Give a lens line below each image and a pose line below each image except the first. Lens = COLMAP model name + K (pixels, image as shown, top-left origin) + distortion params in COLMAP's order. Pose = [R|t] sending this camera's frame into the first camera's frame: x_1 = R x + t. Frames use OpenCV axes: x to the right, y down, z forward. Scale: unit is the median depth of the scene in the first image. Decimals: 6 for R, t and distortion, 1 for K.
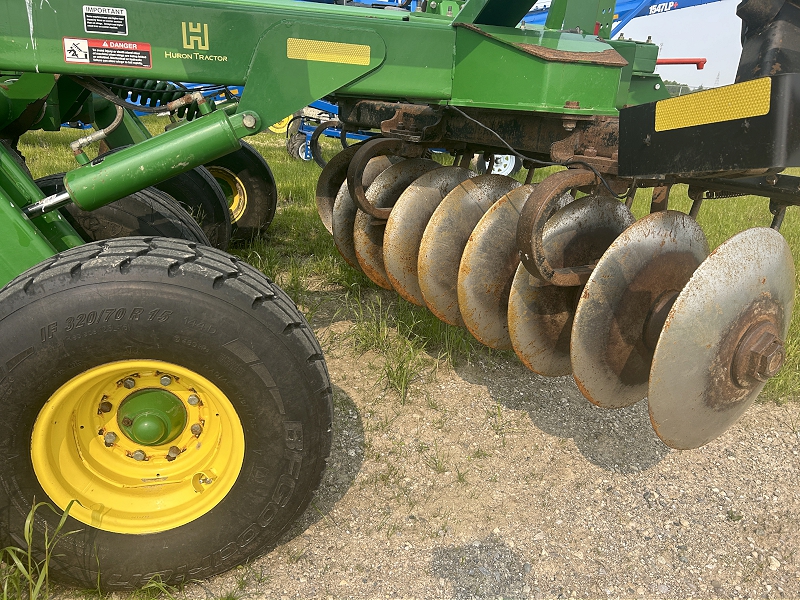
lens RADIAL K [[605.2, 0, 400.0], [0, 605.2, 300.0], [0, 0, 1]] dist [0.046710, -0.009161]
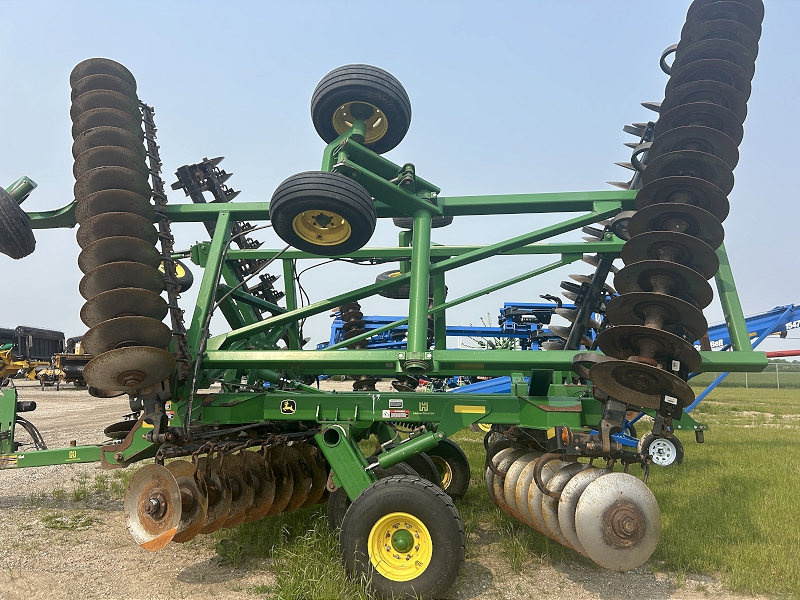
lens RADIAL K [[605.2, 0, 400.0], [0, 605.2, 300.0], [0, 0, 1]] dist [0.046710, -0.009161]
pose [[0.936664, -0.099634, -0.335758, 0.584733], [-0.065148, 0.892382, -0.446553, 0.413289], [0.344116, 0.440144, 0.829372, -1.670327]]
